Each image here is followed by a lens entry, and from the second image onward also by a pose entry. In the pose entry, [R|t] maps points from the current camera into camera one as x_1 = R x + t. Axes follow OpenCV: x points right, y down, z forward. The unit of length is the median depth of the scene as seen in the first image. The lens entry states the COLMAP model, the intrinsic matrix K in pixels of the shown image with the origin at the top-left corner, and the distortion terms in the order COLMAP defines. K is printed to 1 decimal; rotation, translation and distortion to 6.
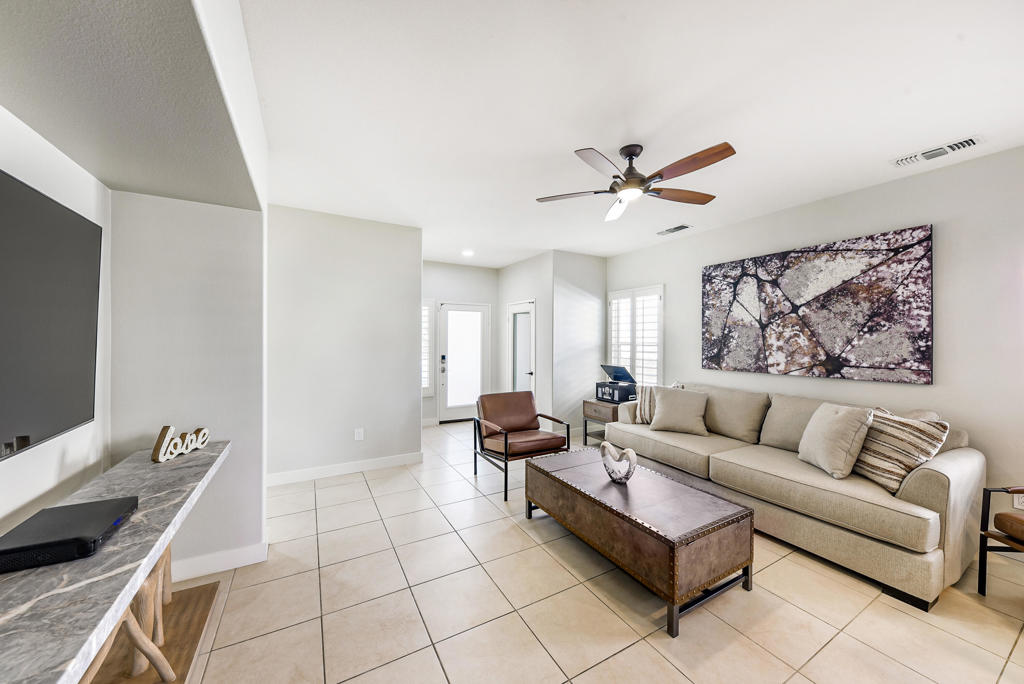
lens RADIAL K [[356.3, 0, 510.4], [0, 356.3, 344.4], [0, 0, 1]] dist [0.000781, -0.000046]
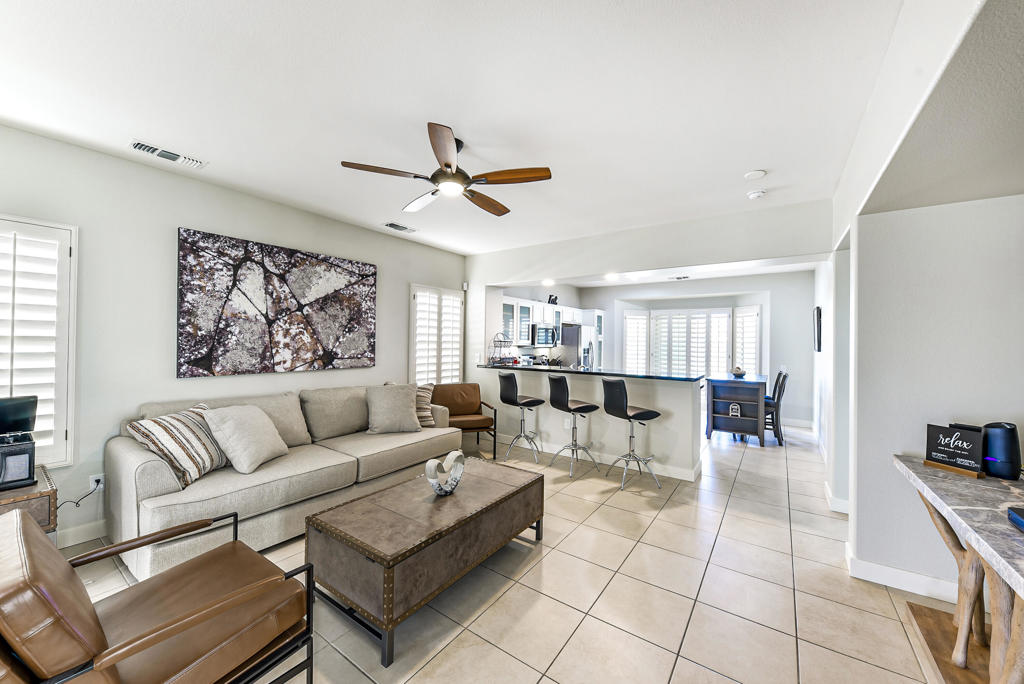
lens RADIAL K [[377.3, 0, 514.2], [0, 377.3, 339.0], [0, 0, 1]] dist [0.013510, -0.000008]
pose [[-0.424390, -0.004889, 0.905466, -0.465811], [-0.003202, 0.999987, 0.003898, -0.013134], [-0.905474, -0.001245, -0.424400, 0.886300]]
